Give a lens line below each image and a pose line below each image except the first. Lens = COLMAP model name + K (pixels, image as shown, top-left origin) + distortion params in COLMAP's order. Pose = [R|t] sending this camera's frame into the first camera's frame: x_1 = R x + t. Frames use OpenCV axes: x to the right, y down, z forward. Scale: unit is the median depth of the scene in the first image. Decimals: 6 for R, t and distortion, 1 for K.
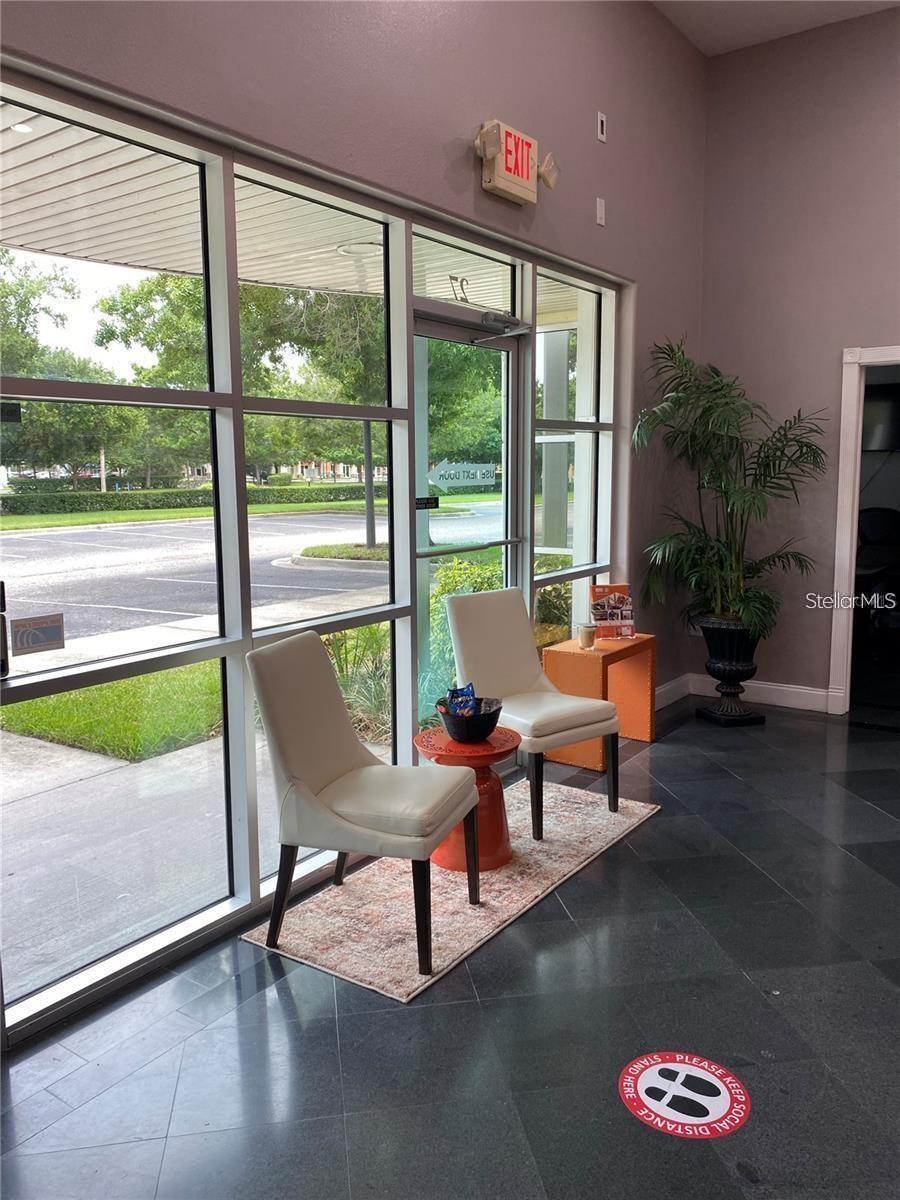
lens RADIAL K [[912.8, 0, 419.0], [0, 912.8, 598.7], [0, 0, 1]] dist [0.000015, -0.030729]
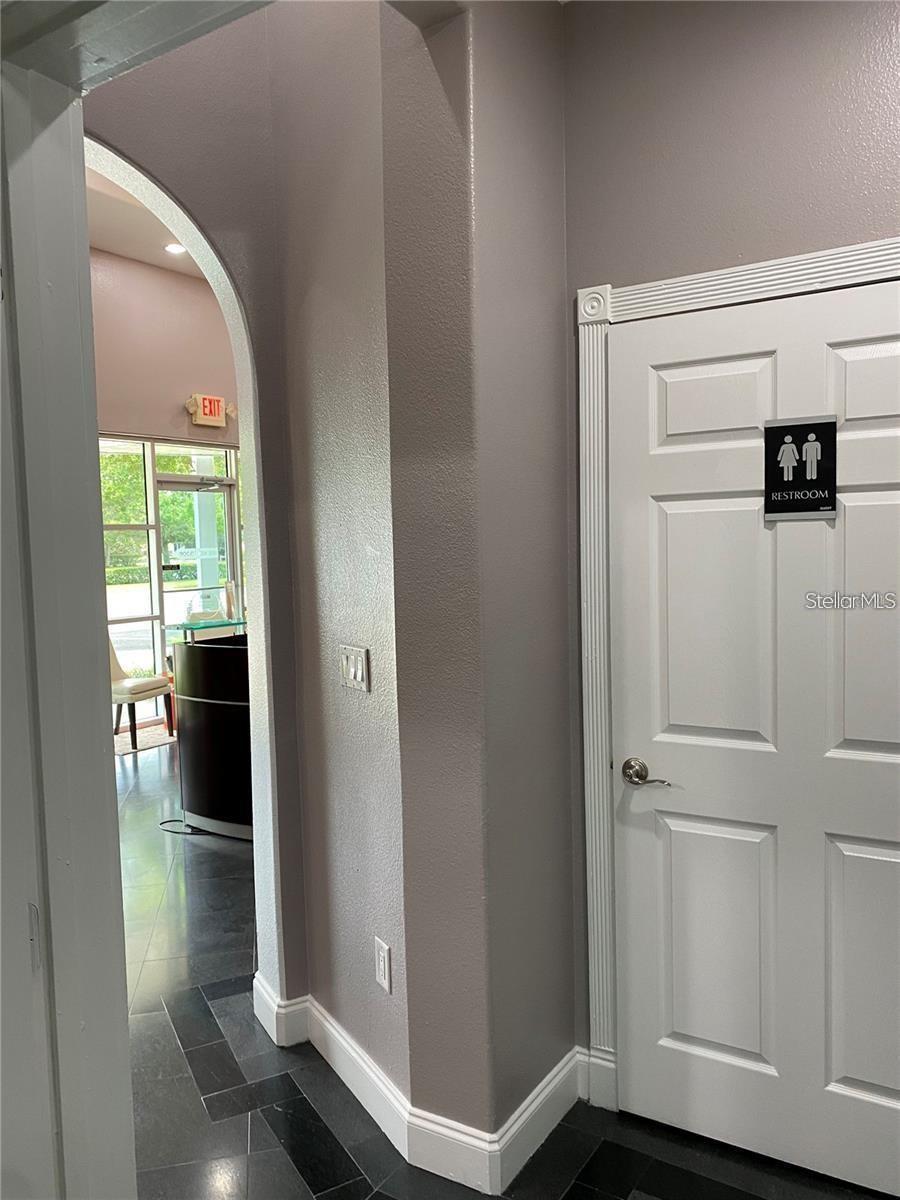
lens RADIAL K [[912.8, 0, 455.7], [0, 912.8, 609.6], [0, 0, 1]] dist [0.000015, -0.030729]
pose [[0.997480, -0.021313, 0.067673, 0.409025], [0.025873, 0.997401, -0.067240, 0.119134], [-0.066064, 0.068822, 0.995439, -0.897639]]
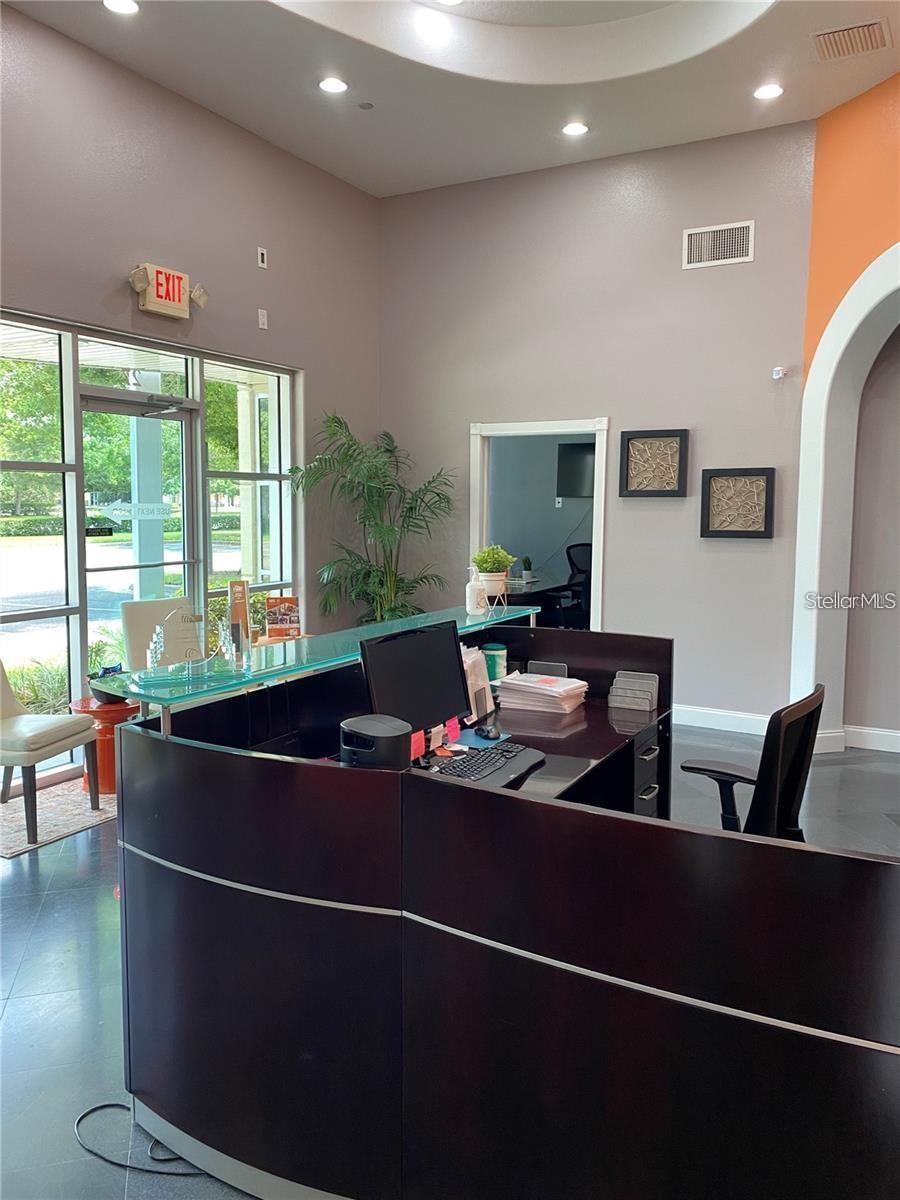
lens RADIAL K [[912.8, 0, 446.4], [0, 912.8, 595.9], [0, 0, 1]] dist [0.000015, -0.030729]
pose [[0.989869, 0.008241, 0.141747, 0.259206], [-0.002646, 0.999211, -0.039617, 0.034534], [-0.141962, 0.038841, 0.989110, -0.332729]]
